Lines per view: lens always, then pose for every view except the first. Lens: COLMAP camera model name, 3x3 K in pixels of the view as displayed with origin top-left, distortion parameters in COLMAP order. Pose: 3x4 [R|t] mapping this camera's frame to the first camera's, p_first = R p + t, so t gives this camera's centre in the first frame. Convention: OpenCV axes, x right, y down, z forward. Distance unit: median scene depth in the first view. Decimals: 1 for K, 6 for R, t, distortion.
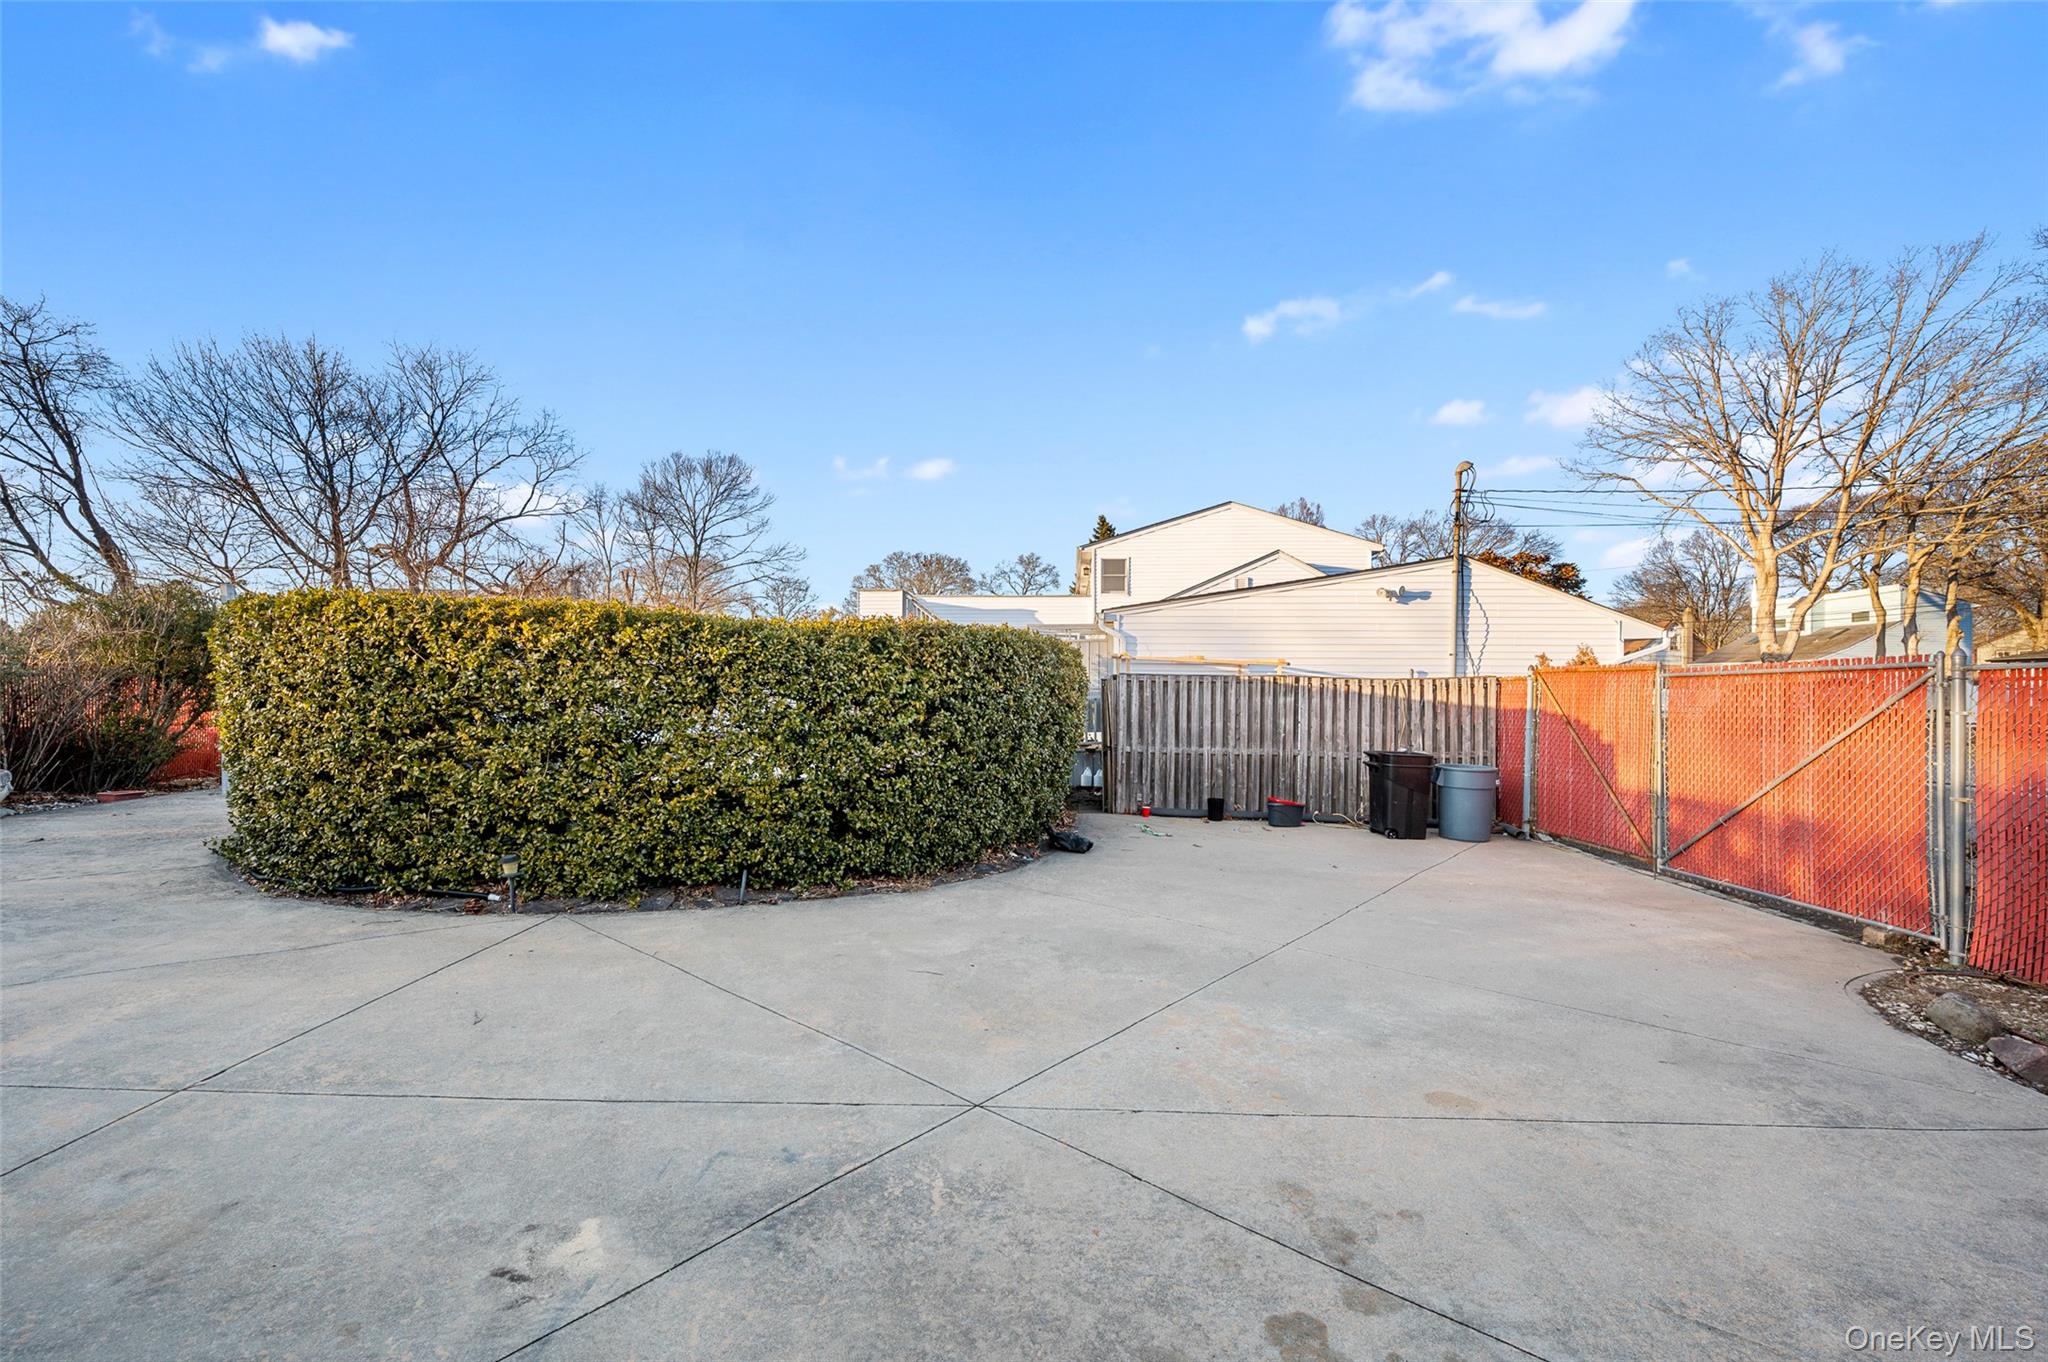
lens RADIAL K [[813.8, 0, 1025.6], [0, 813.8, 673.4], [0, 0, 1]] dist [-0.001477, -0.000098]
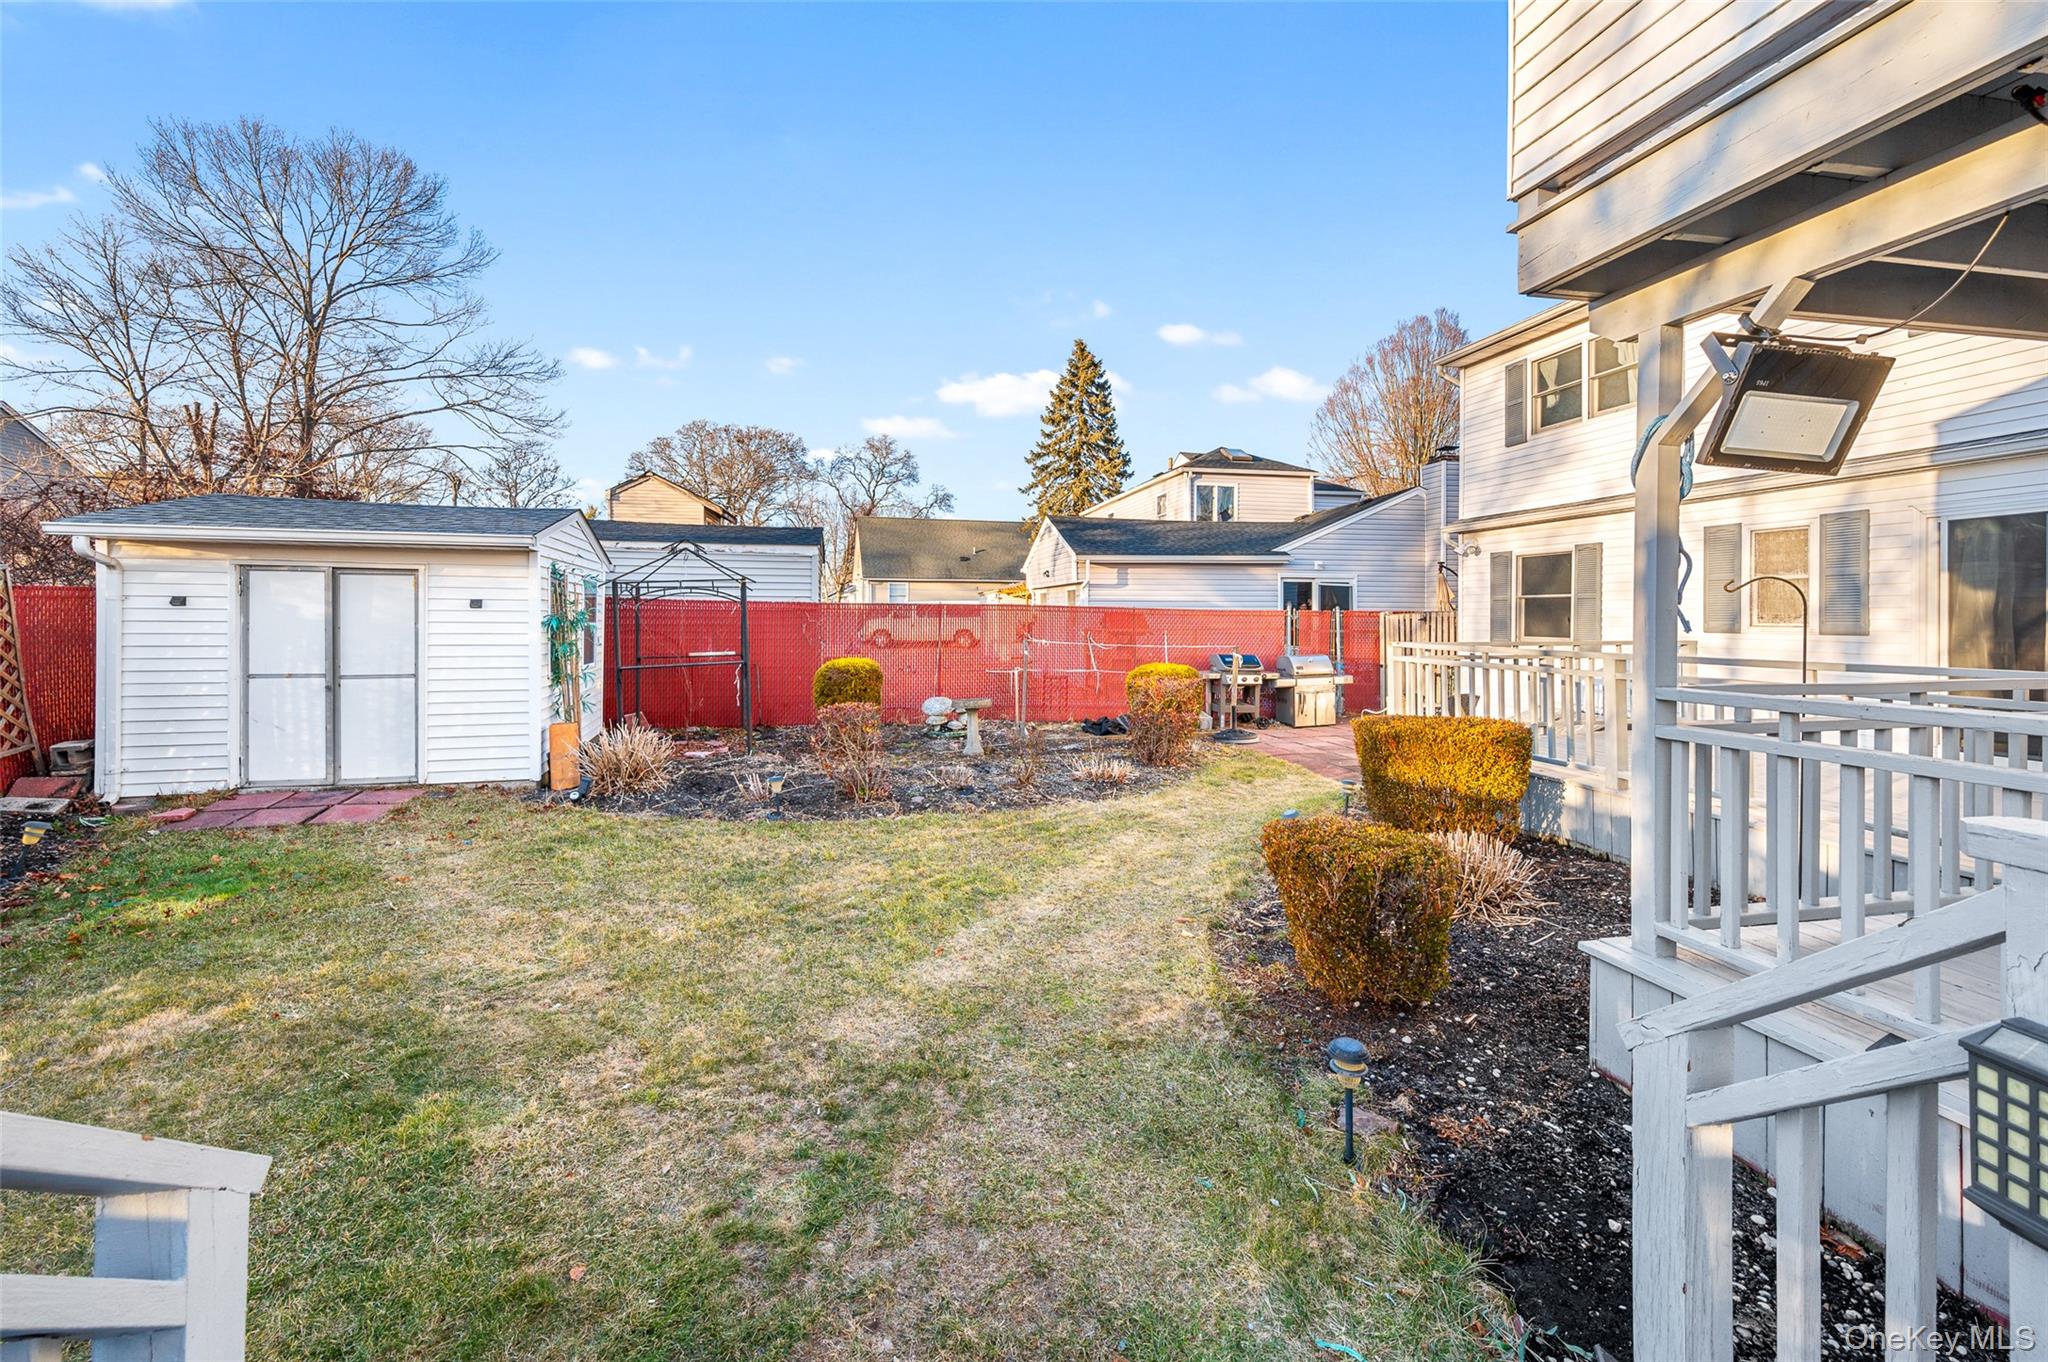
lens RADIAL K [[848.2, 0, 1025.5], [0, 848.2, 606.7], [0, 0, 1]] dist [-0.000370, -0.000005]
pose [[0.970384, 0.001962, 0.241560, -0.059783], [-0.004871, 0.999923, 0.011448, 0.001801], [-0.241519, -0.012286, 0.970318, 0.217355]]
